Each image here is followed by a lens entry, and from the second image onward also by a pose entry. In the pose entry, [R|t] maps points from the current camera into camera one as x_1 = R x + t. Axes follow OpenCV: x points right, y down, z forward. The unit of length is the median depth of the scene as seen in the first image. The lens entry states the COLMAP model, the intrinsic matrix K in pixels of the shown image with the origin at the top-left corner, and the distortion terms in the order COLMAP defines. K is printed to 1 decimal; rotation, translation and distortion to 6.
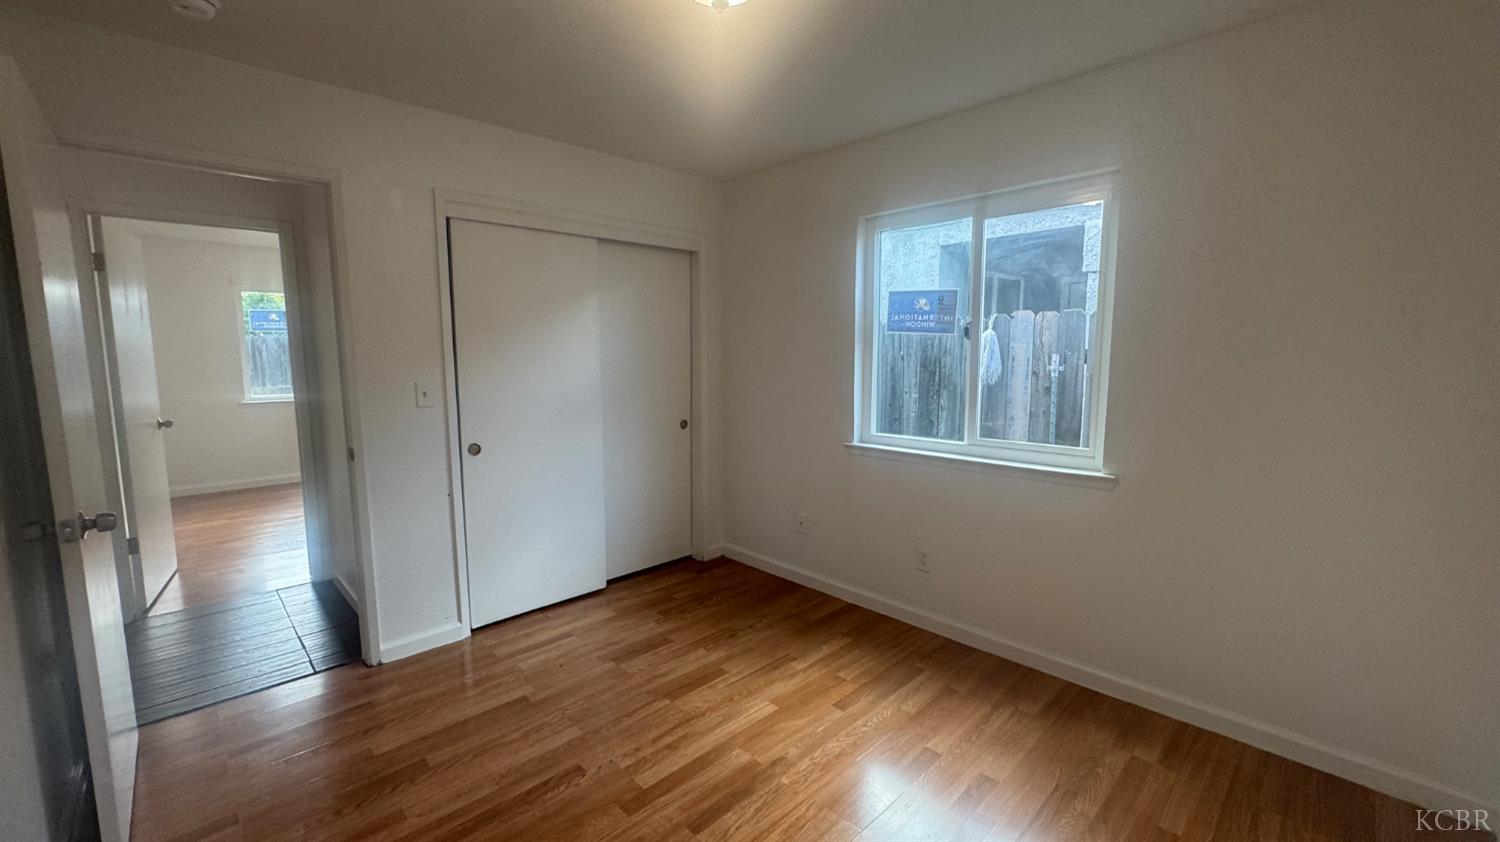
lens RADIAL K [[603.9, 0, 747.0], [0, 603.9, 420.7], [0, 0, 1]] dist [-0.002829, -0.000191]
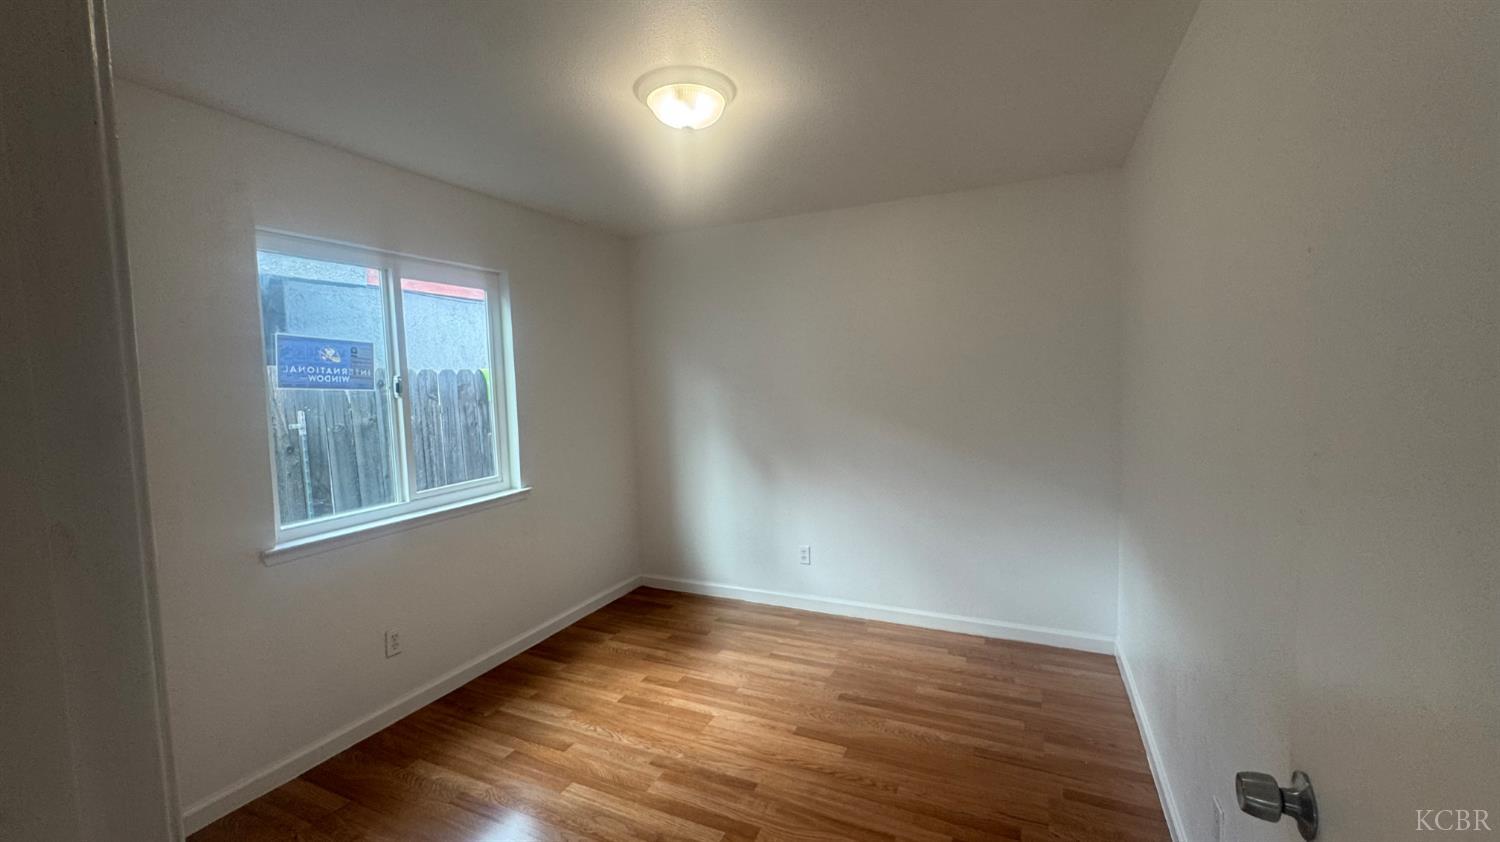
lens RADIAL K [[605.2, 0, 750.0], [0, 605.2, 421.0], [0, 0, 1]] dist [-0.002924, 0.000221]
pose [[-0.357262, -0.053565, 0.932467, -0.742073], [0.137585, 0.984445, 0.109265, -0.120810], [-0.923815, 0.167330, -0.344335, 0.807875]]
